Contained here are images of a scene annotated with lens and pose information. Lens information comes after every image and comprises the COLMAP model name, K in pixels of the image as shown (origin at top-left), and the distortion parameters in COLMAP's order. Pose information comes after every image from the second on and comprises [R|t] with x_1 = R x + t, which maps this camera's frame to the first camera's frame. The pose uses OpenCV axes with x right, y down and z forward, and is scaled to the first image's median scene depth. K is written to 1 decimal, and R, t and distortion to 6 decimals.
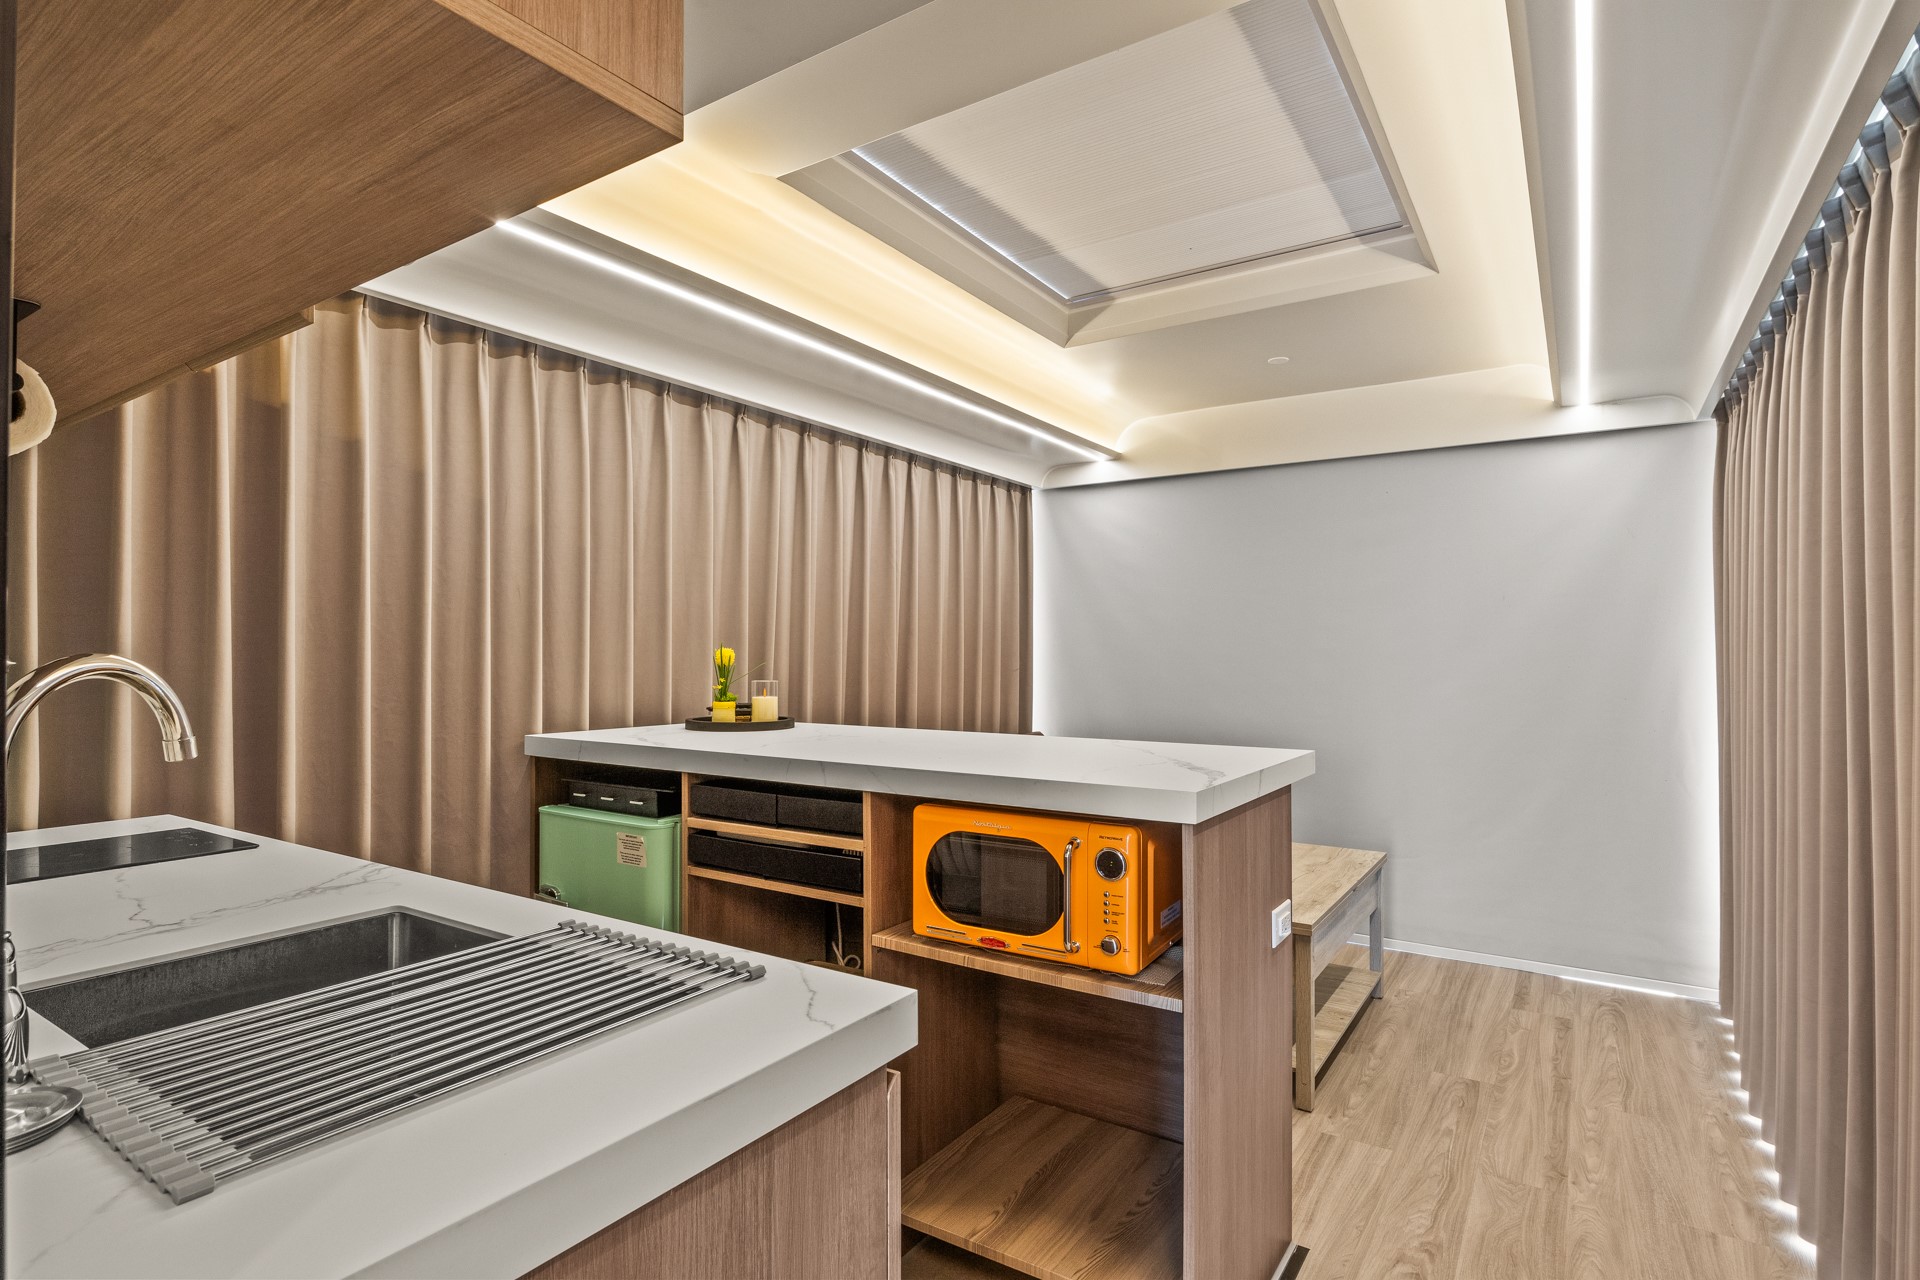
lens RADIAL K [[969.2, 0, 960.0], [0, 969.2, 640.0], [0, 0, 1]] dist [-0.003757, -0.000132]
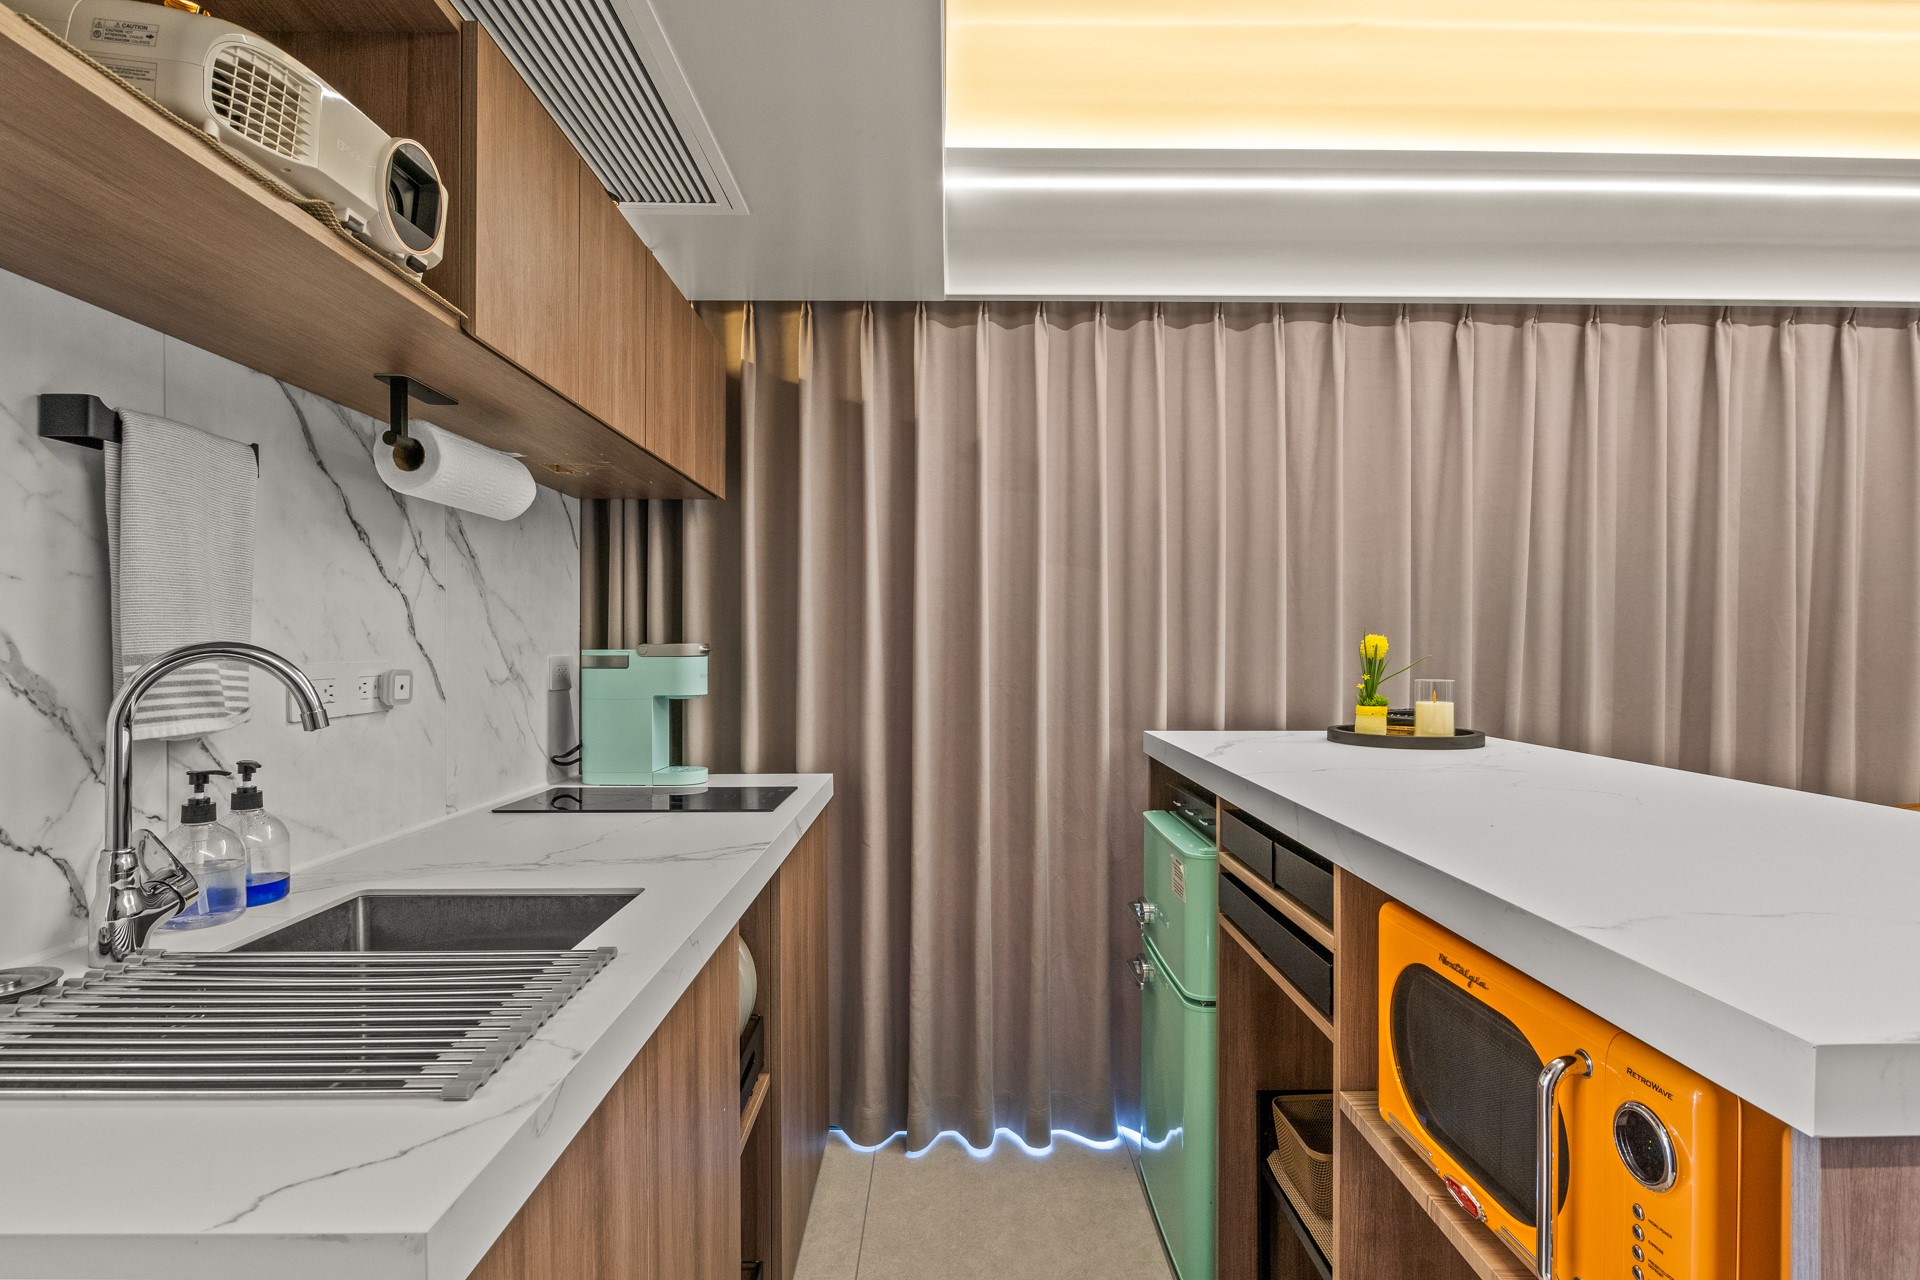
lens RADIAL K [[969.2, 0, 960.0], [0, 969.2, 640.0], [0, 0, 1]] dist [-0.003757, -0.000132]
pose [[0.561104, -0.000106, -0.827746, 0.245458], [0.011179, 0.999910, 0.007450, 0.003946], [0.827670, -0.013433, 0.561054, 0.380900]]
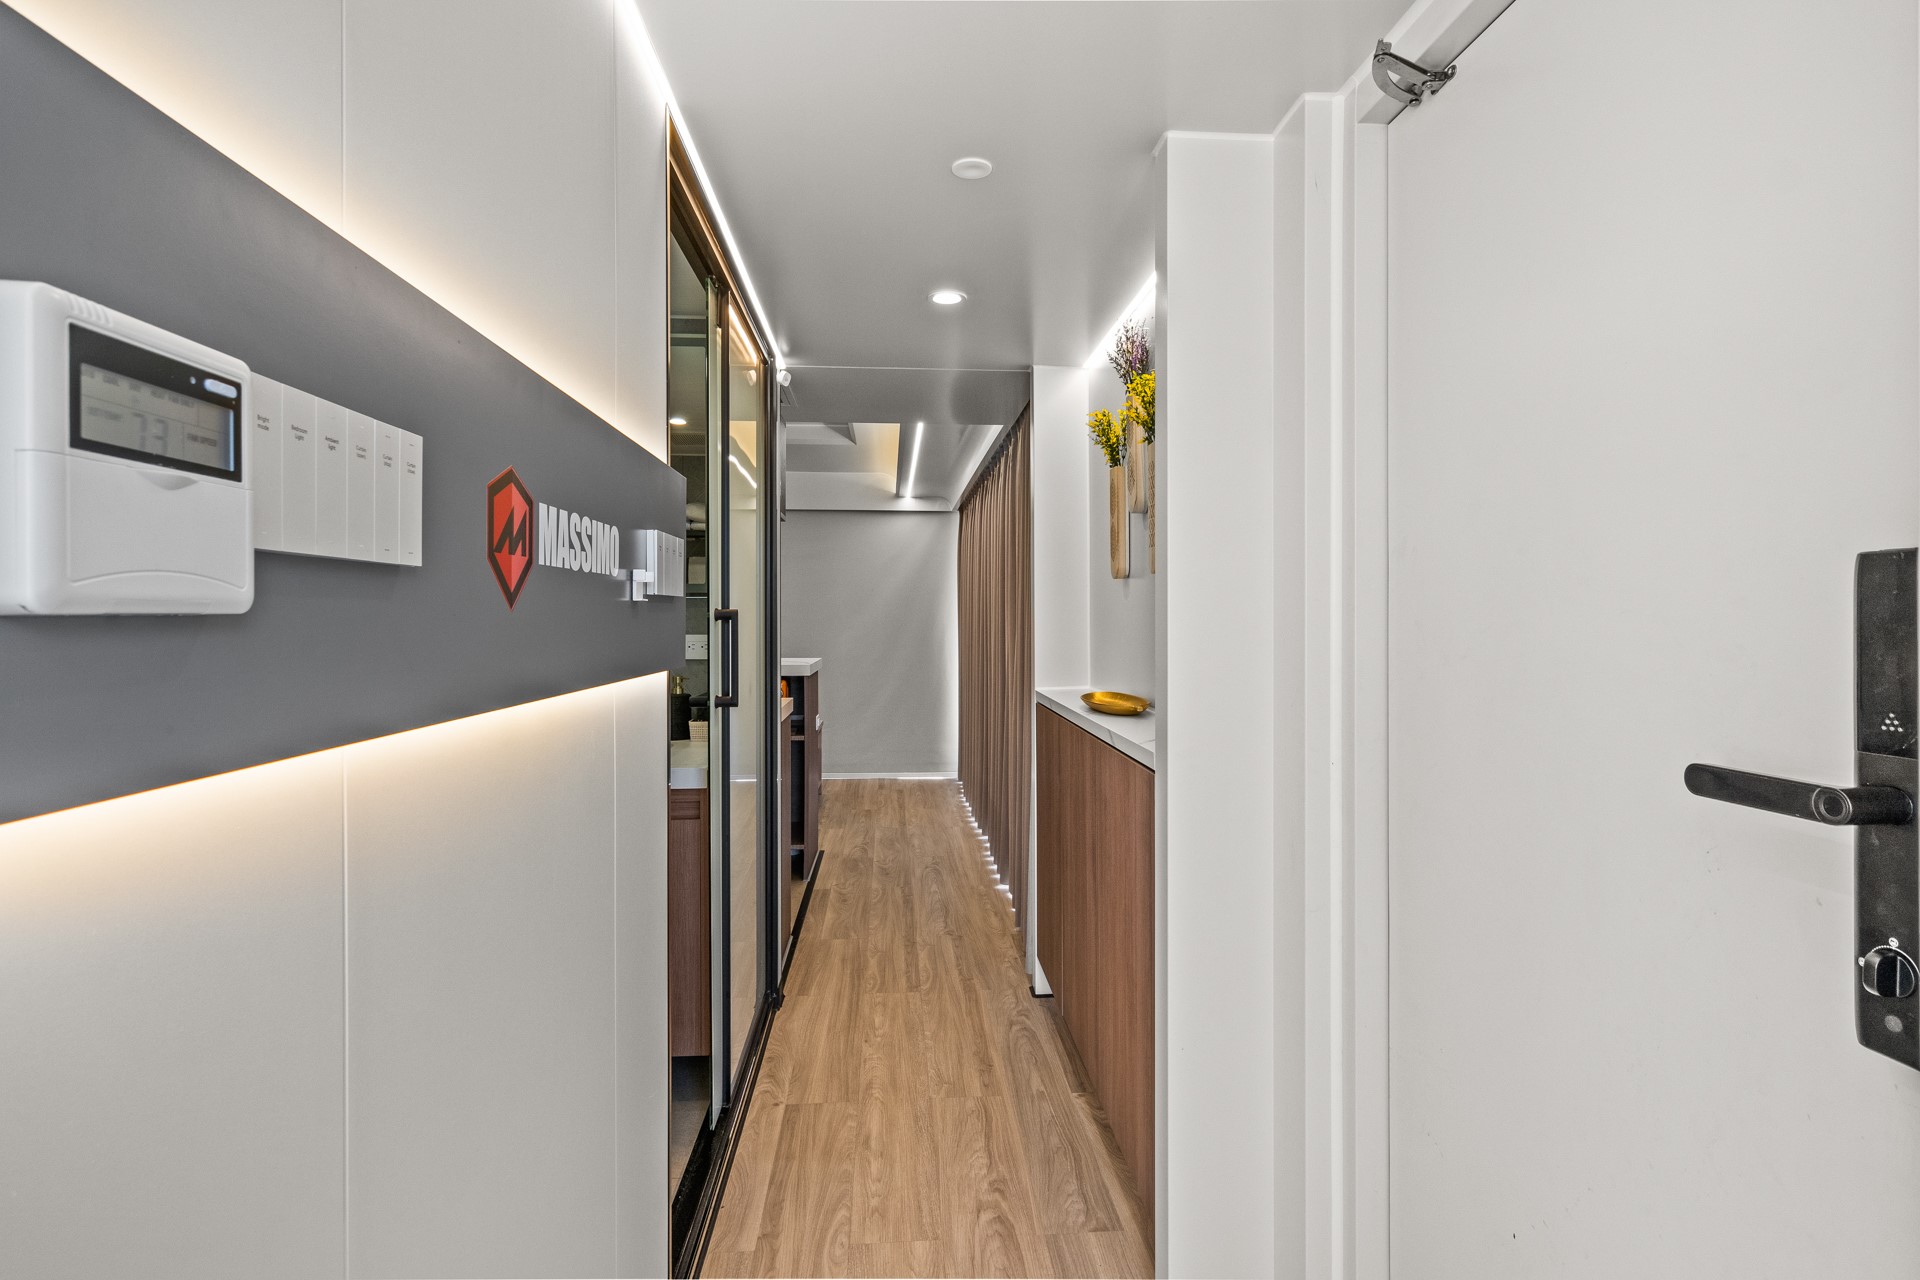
lens RADIAL K [[969.2, 0, 960.0], [0, 969.2, 640.0], [0, 0, 1]] dist [-0.003757, -0.000132]
pose [[0.796670, -0.010506, 0.604323, -0.501605], [-0.009188, 0.999523, 0.029488, -0.004946], [-0.604345, -0.029044, 0.796193, -0.695656]]
